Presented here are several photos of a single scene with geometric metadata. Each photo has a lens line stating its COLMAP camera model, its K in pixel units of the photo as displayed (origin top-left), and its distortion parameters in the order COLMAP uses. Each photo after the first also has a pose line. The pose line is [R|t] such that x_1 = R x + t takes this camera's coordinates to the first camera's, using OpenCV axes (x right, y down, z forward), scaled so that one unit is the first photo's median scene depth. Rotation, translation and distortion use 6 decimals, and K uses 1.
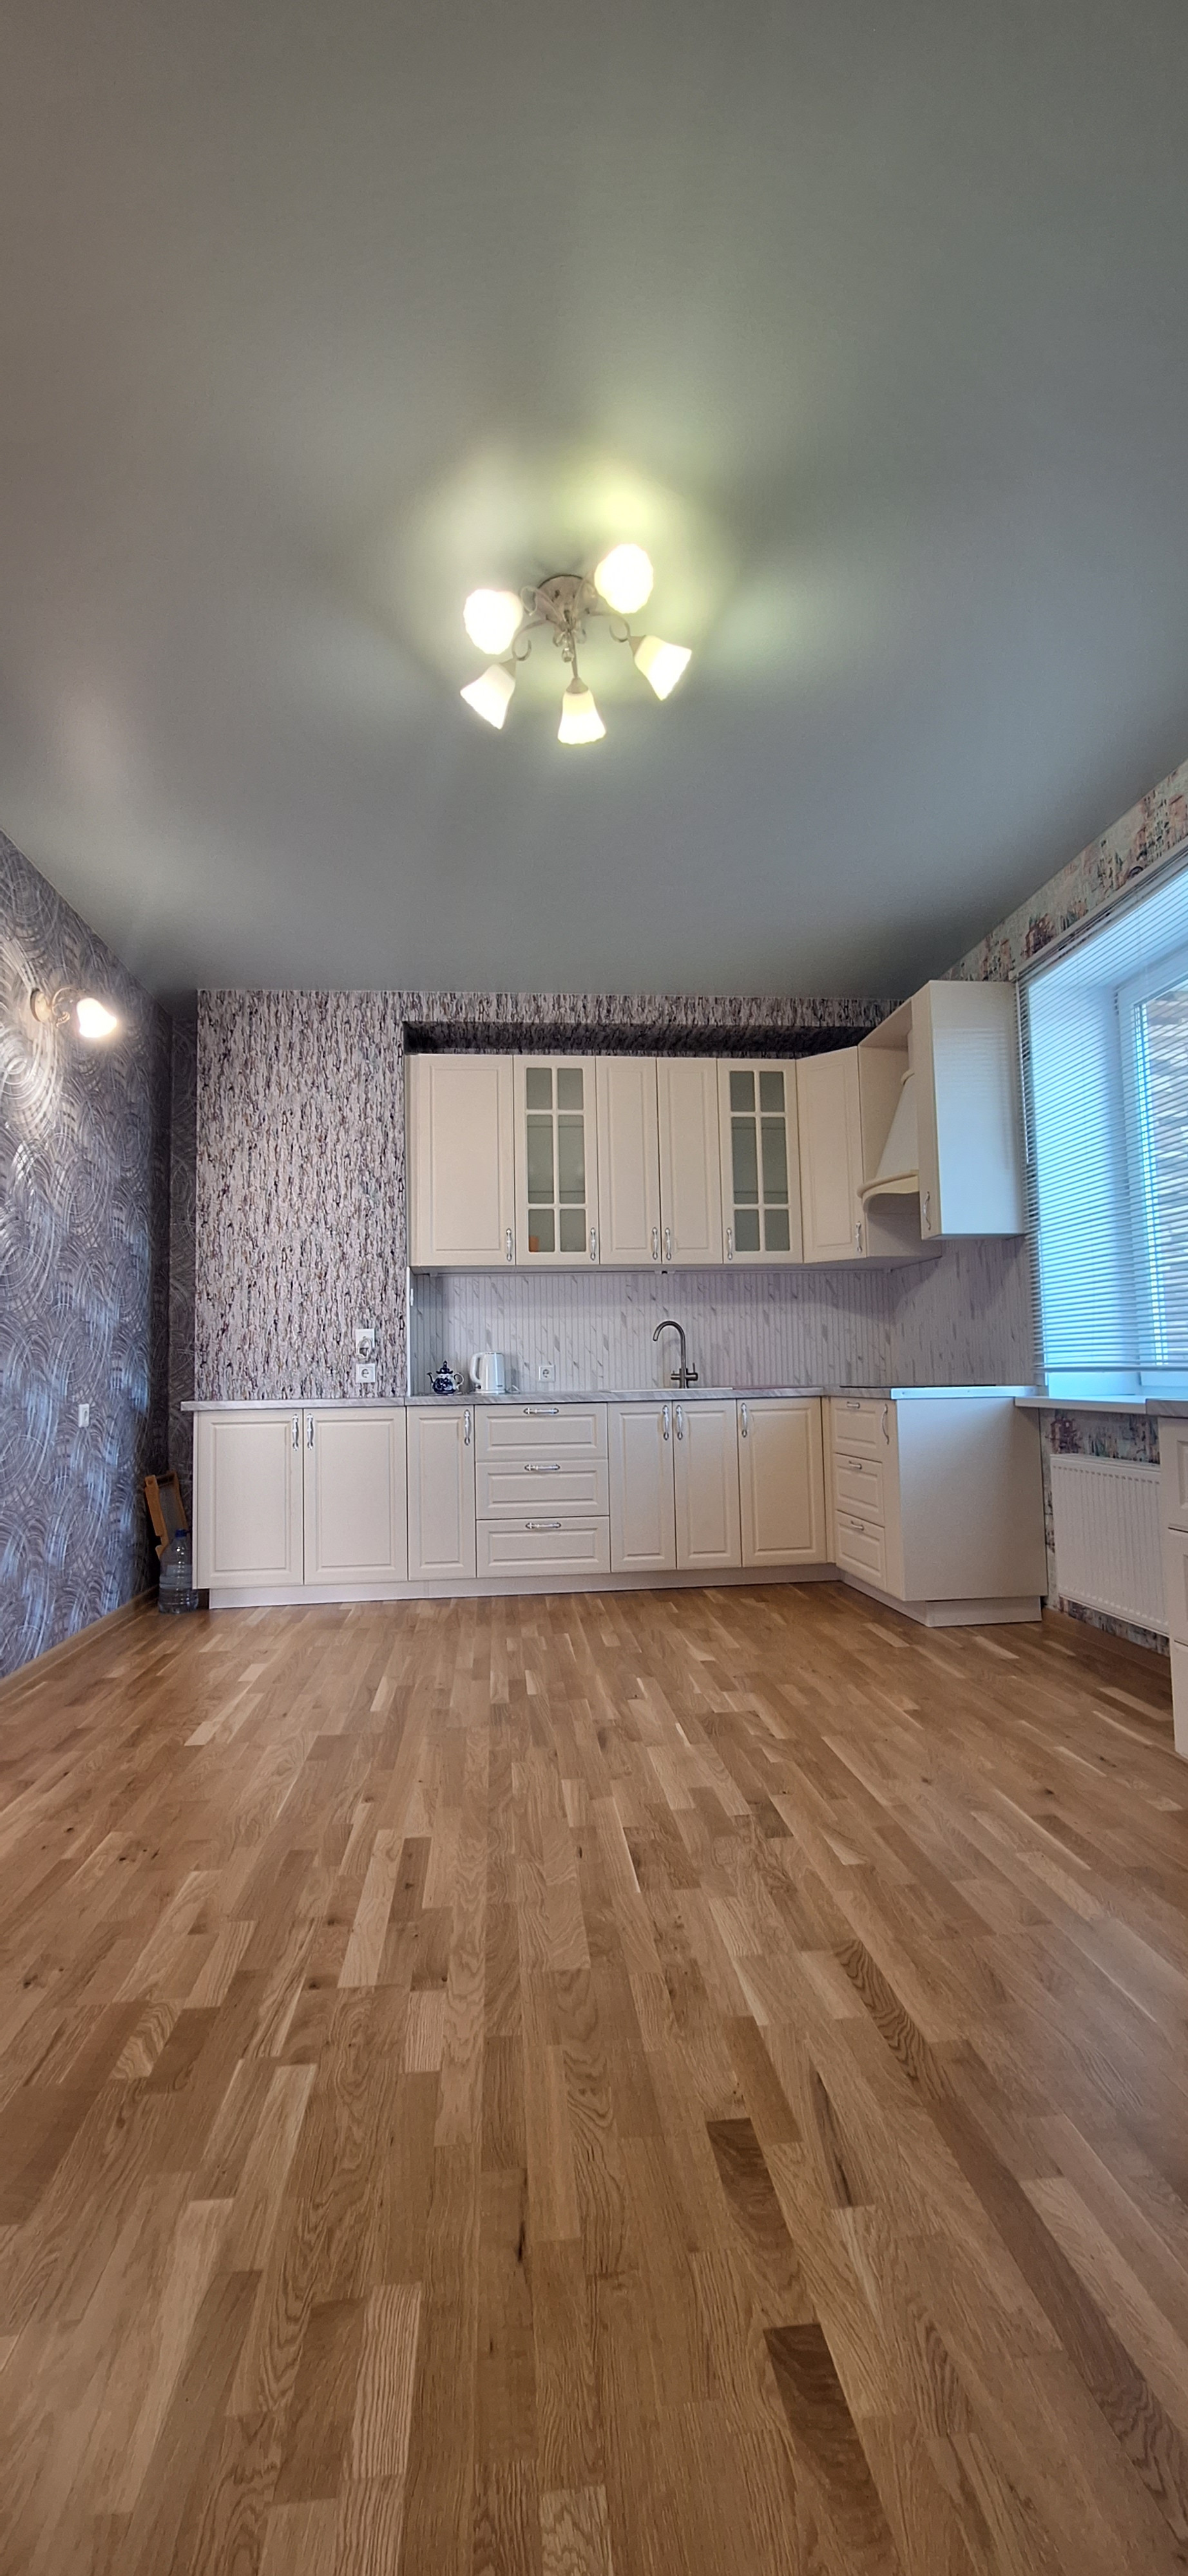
lens RADIAL K [[1026.5, 0, 585.0], [0, 1026.5, 1299.4], [0, 0, 1]] dist [-0.000705, 0.000079]
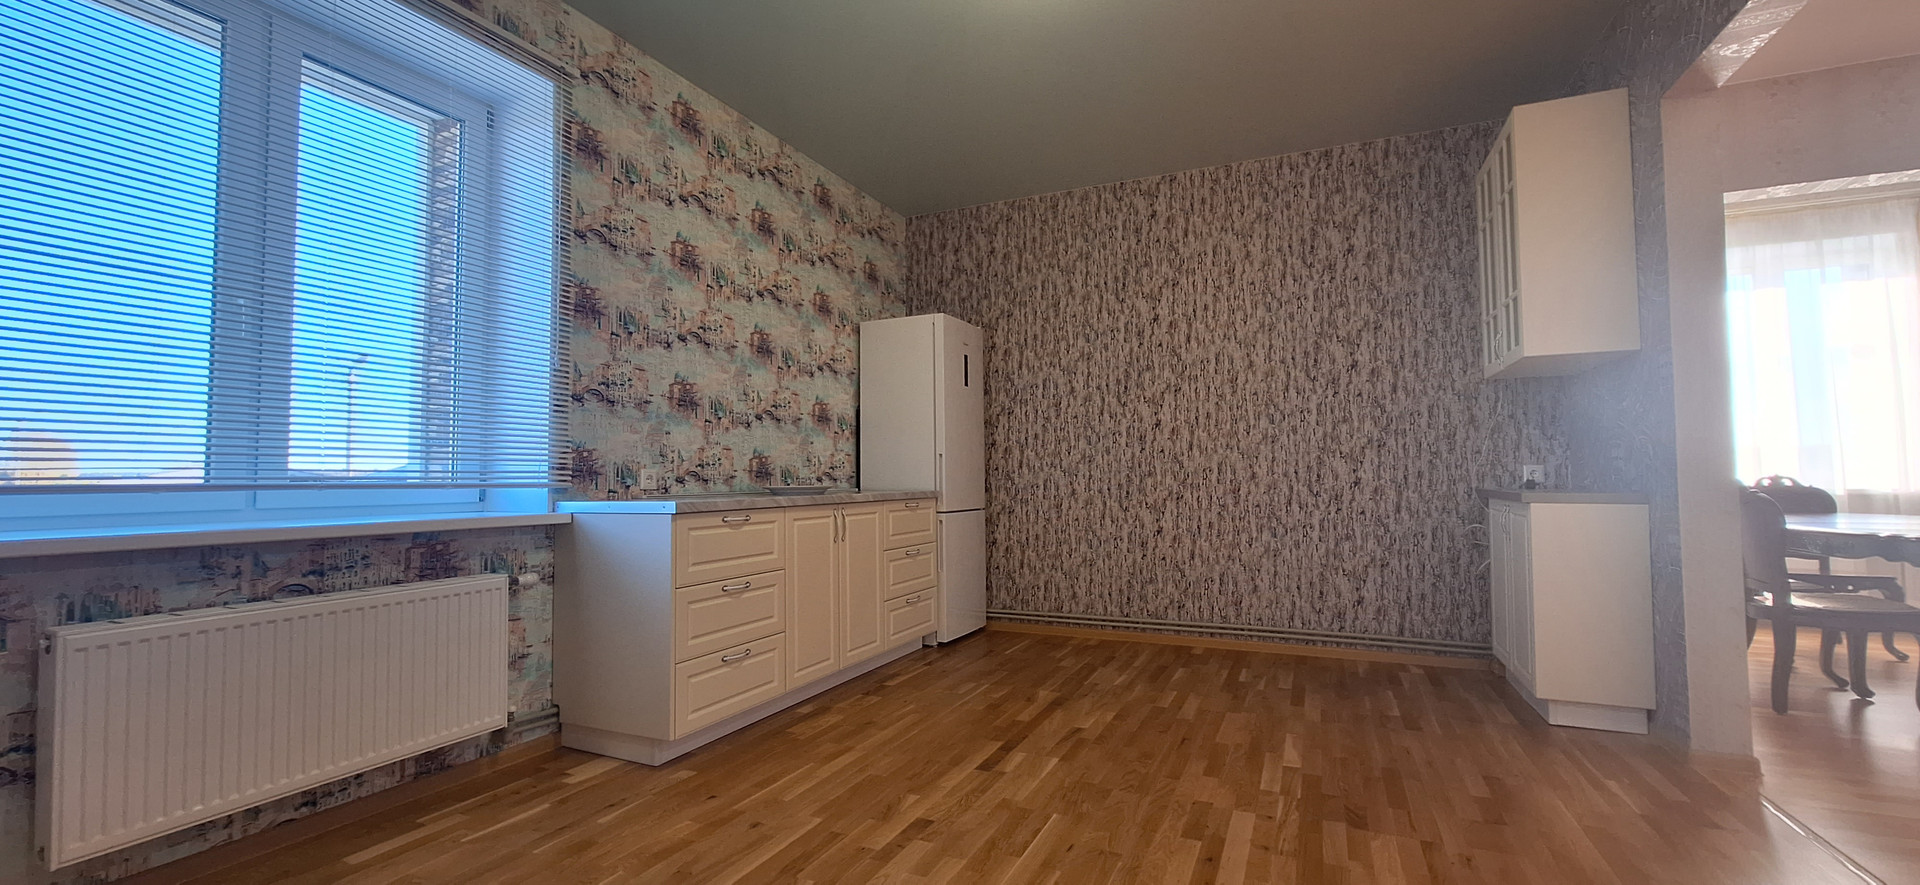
lens RADIAL K [[764.9, 0, 967.6], [0, 764.9, 440.6], [0, 0, 1]] dist [-0.000705, 0.000079]
pose [[-0.870431, 0.049200, 0.489826, -0.210023], [-0.010724, 0.992862, -0.118785, 0.081890], [-0.492174, -0.108647, -0.863690, 1.059181]]
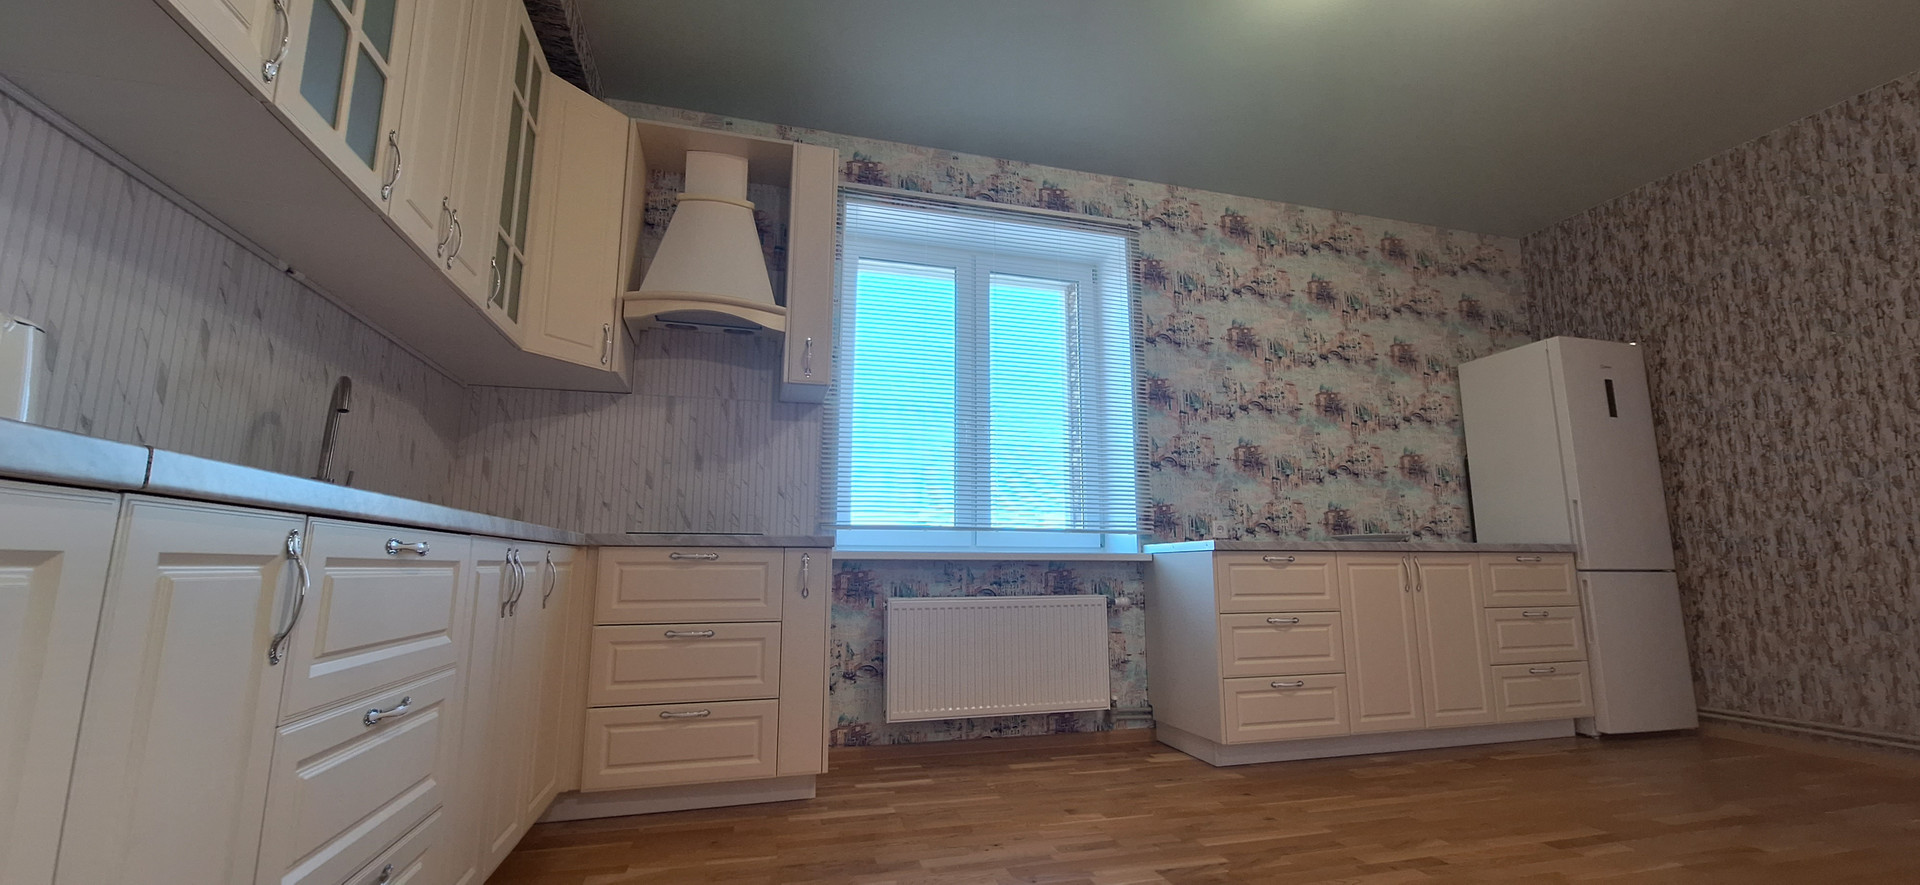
lens RADIAL K [[764.9, 0, 967.6], [0, 764.9, 440.6], [0, 0, 1]] dist [-0.000705, 0.000079]
pose [[-0.188810, 0.180849, 0.965217, -0.404342], [-0.066874, 0.978246, -0.196371, 0.130839], [-0.979734, -0.101625, -0.172609, 1.007558]]
